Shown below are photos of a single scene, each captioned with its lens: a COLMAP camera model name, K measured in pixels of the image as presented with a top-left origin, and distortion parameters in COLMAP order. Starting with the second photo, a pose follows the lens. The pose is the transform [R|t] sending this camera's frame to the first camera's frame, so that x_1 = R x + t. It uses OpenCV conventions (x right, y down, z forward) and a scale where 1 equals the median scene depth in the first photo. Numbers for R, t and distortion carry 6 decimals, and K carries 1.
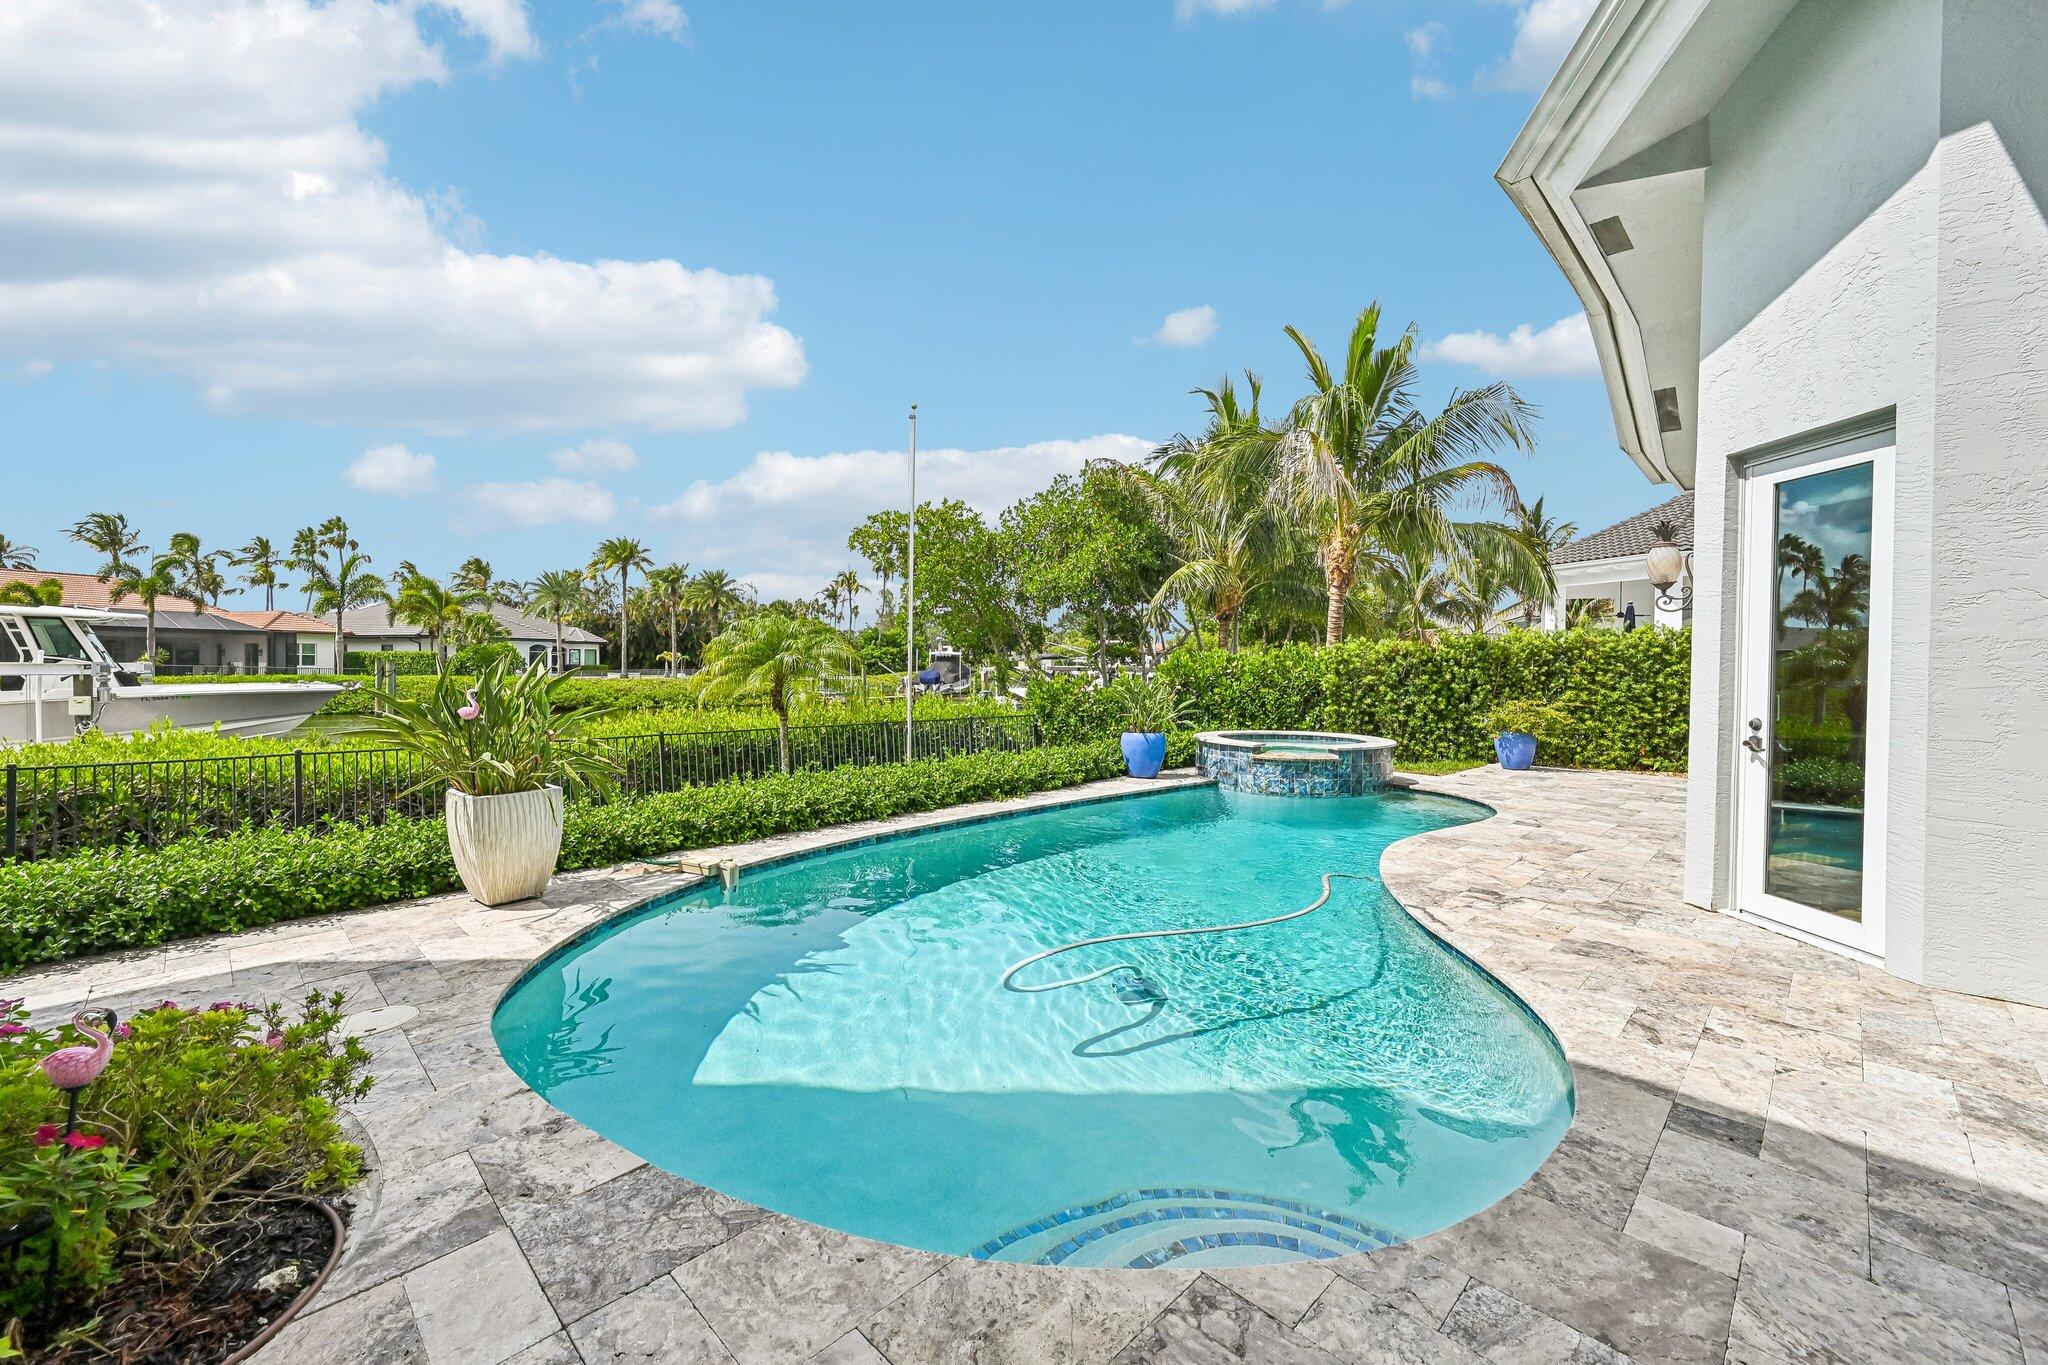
lens RADIAL K [[812.7, 0, 1032.3], [0, 812.7, 680.8], [0, 0, 1]] dist [-0.007985, 0.000531]
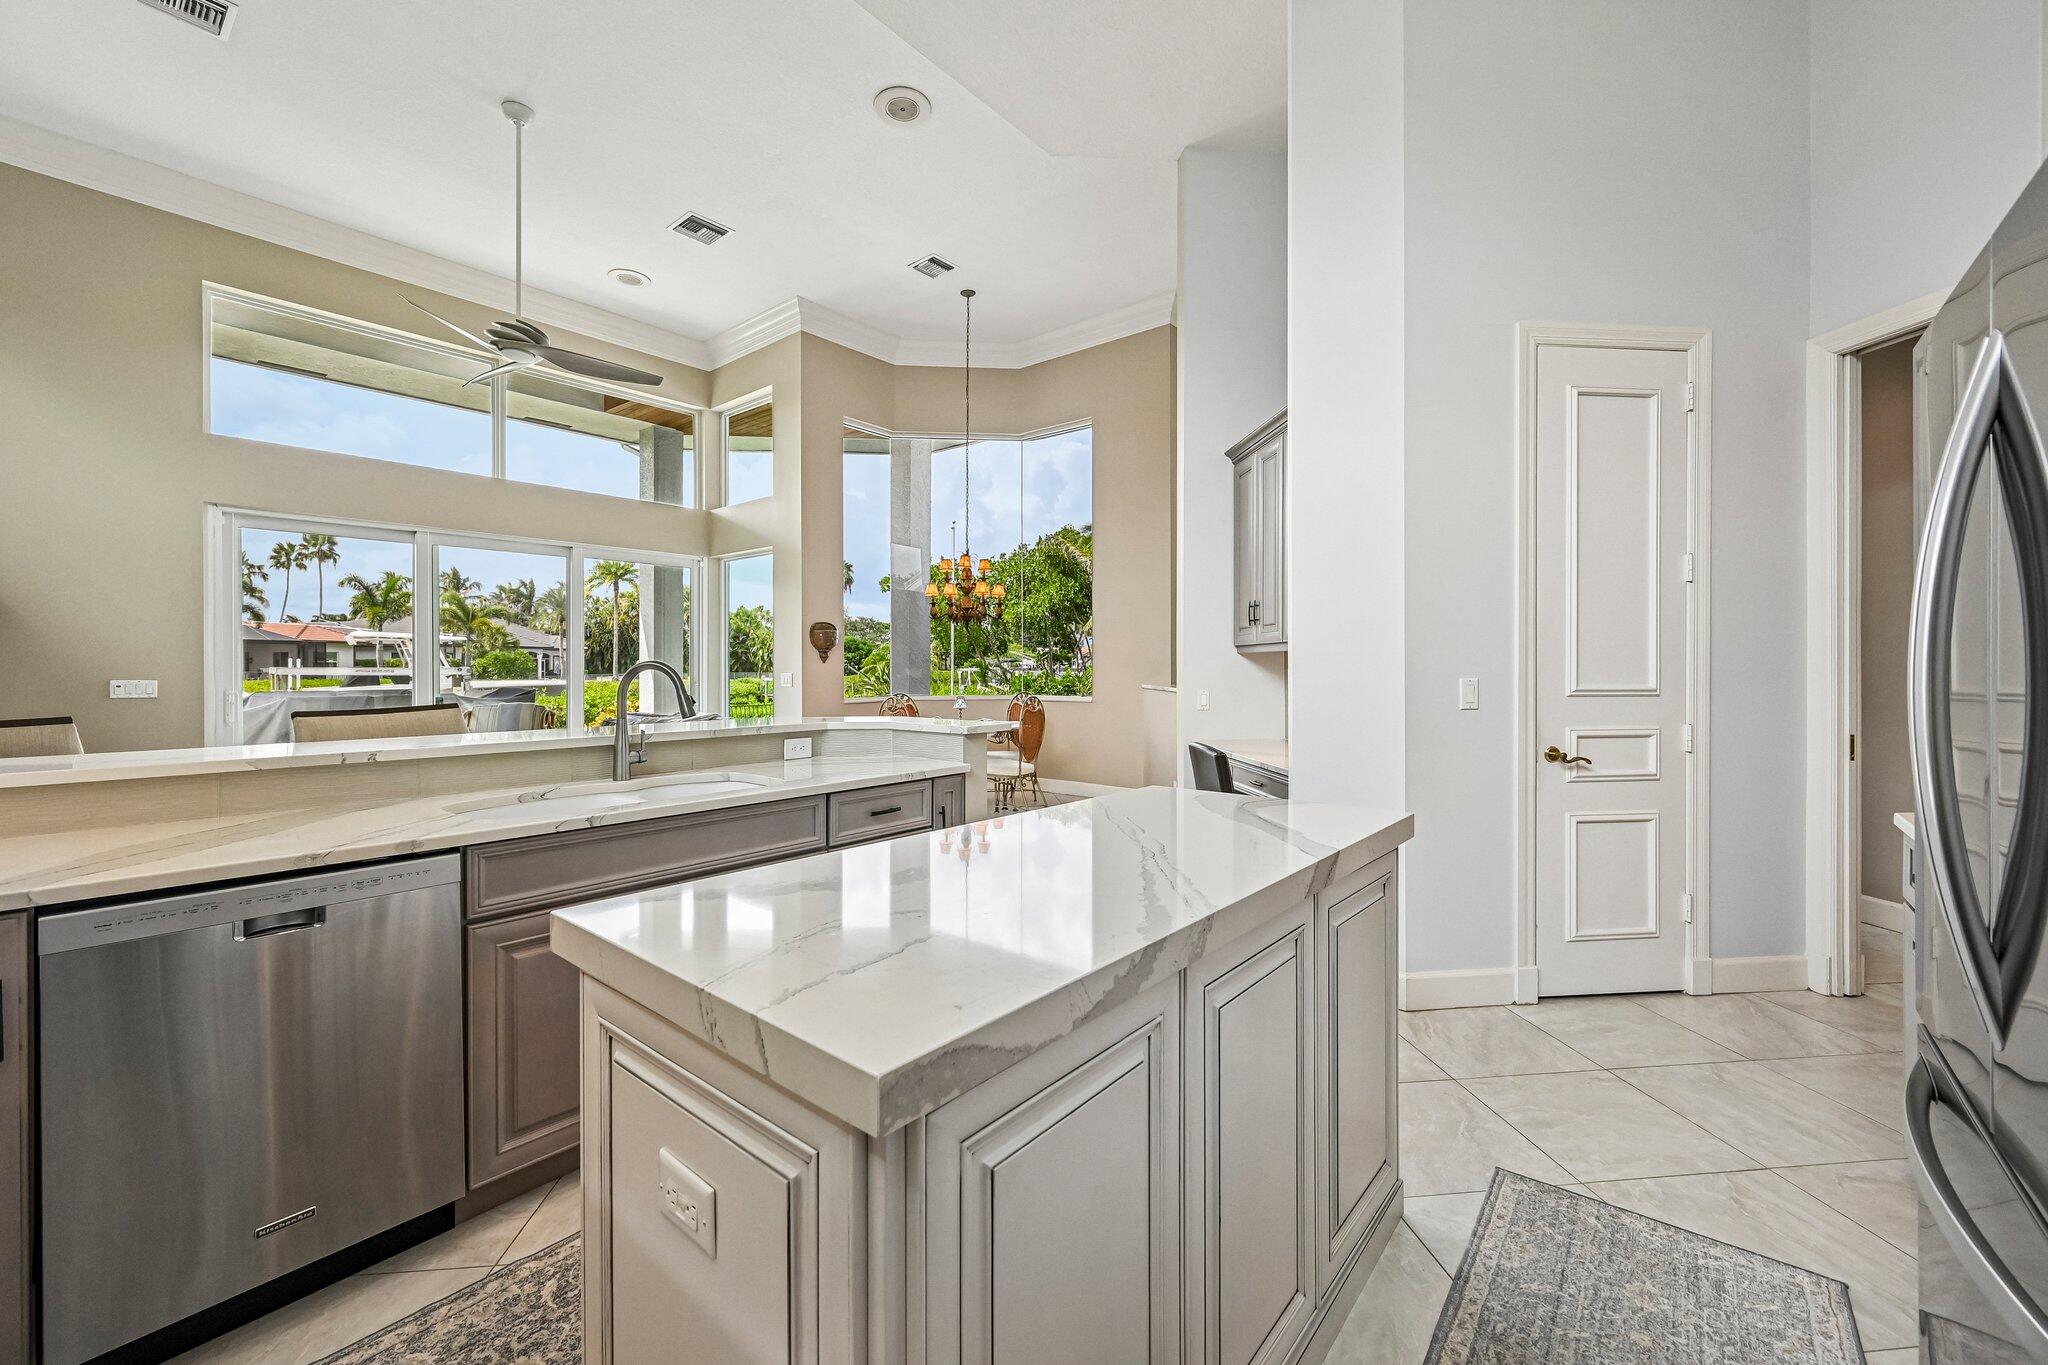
lens RADIAL K [[812.7, 0, 1031.0], [0, 812.7, 672.0], [0, 0, 1]] dist [-0.007985, 0.000531]
pose [[0.995868, -0.007278, 0.090523, -0.036064], [0.008583, 0.999865, -0.014032, 0.005205], [-0.090409, 0.014751, 0.995796, -0.208752]]
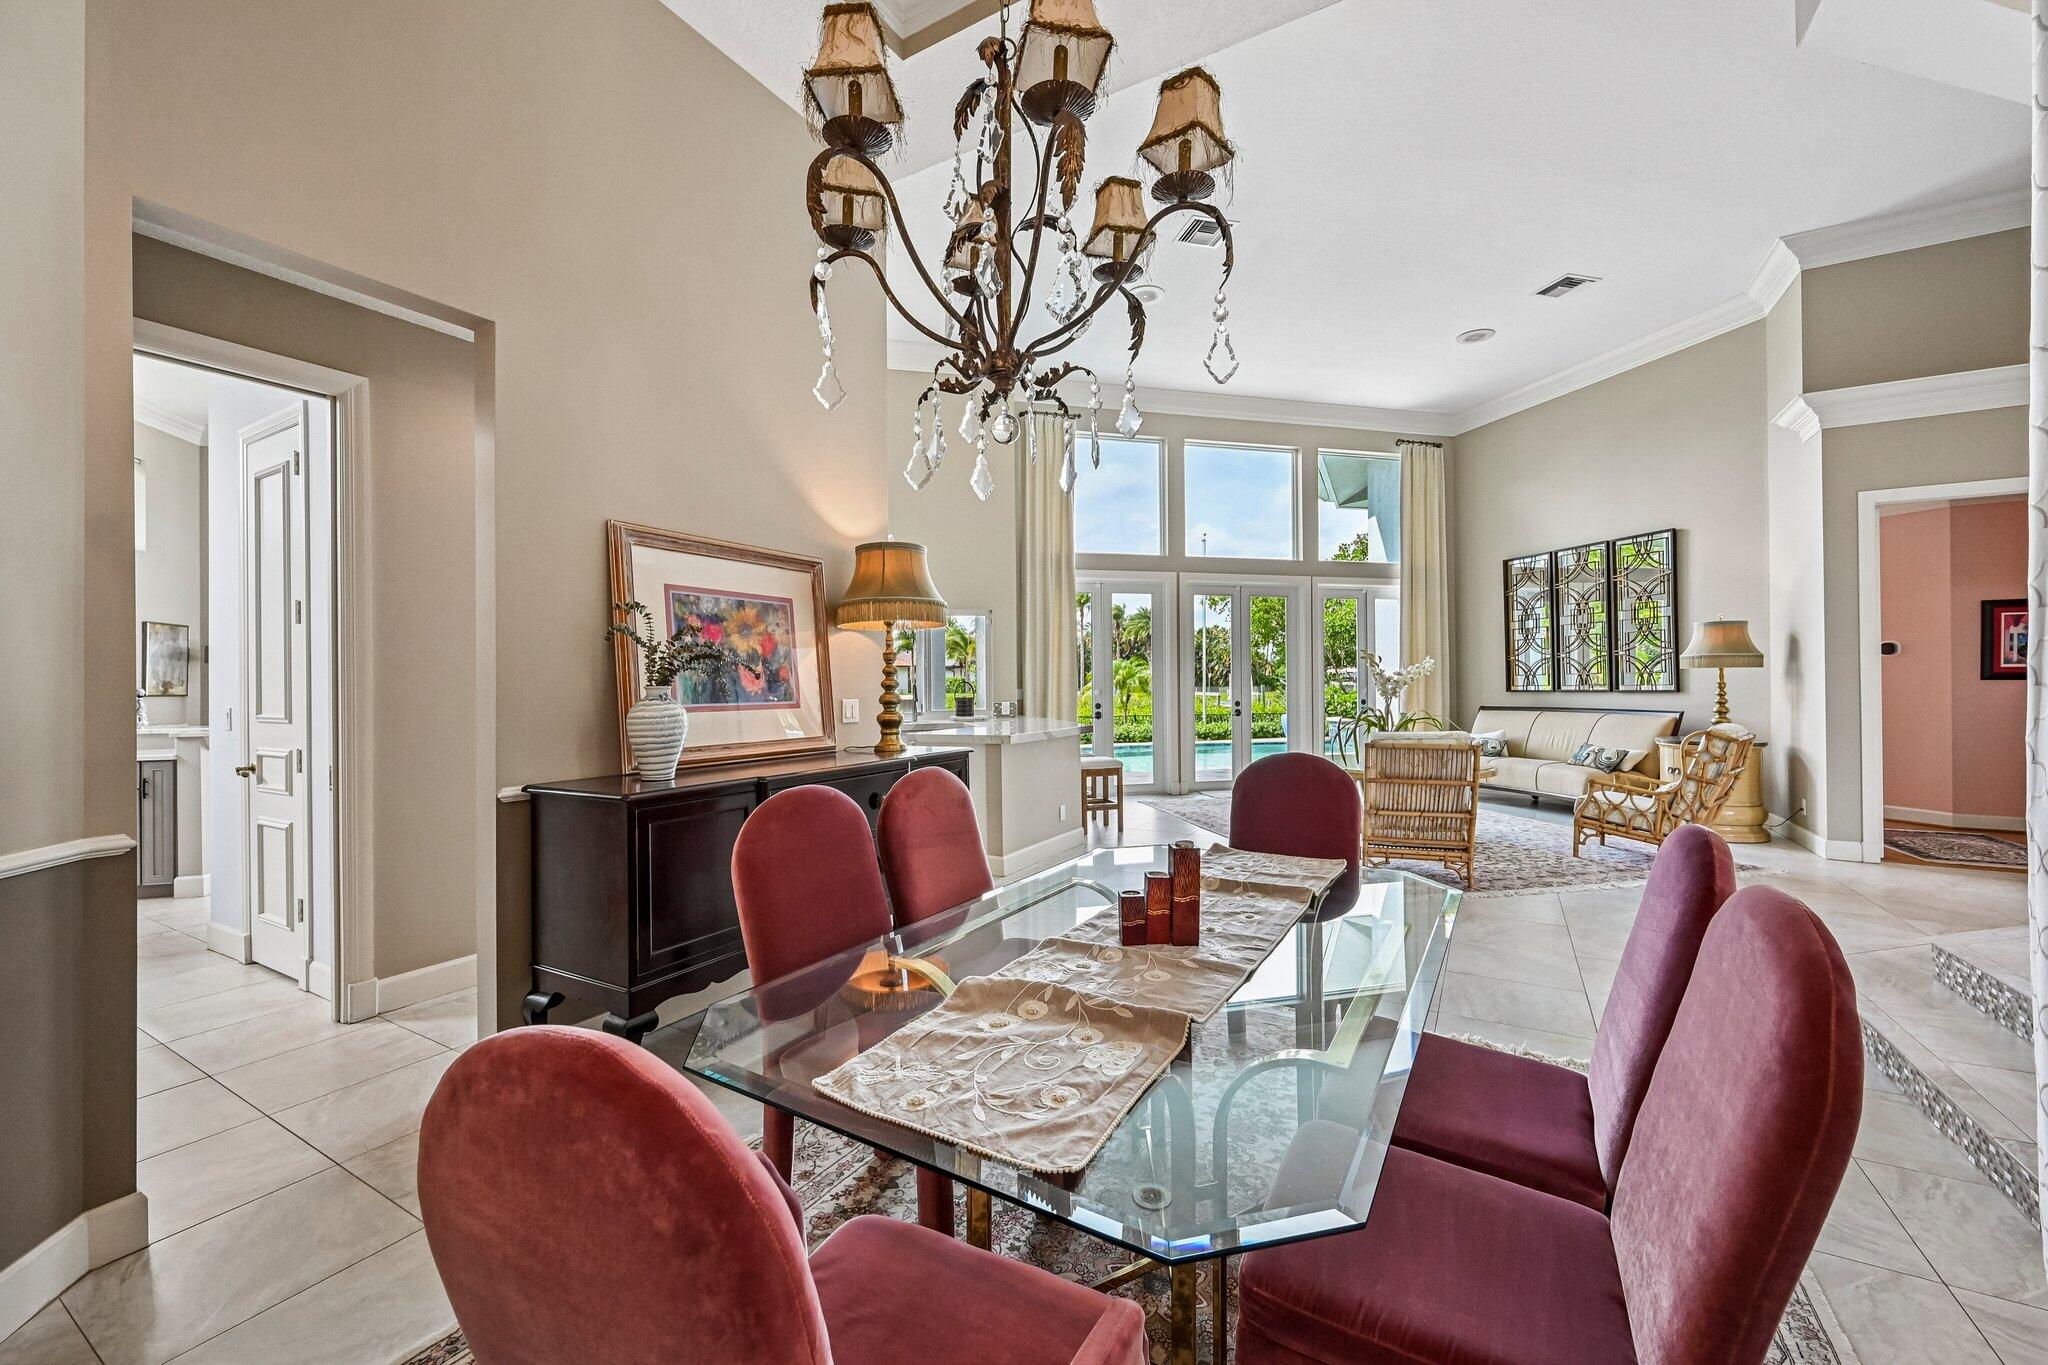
lens RADIAL K [[812.7, 0, 1013.6], [0, 812.7, 682.0], [0, 0, 1]] dist [-0.007985, 0.000531]
pose [[0.845764, -0.014874, -0.533350, 0.110818], [0.003331, 0.999739, -0.022598, 0.004687], [0.533547, 0.017336, 0.845593, -0.178185]]
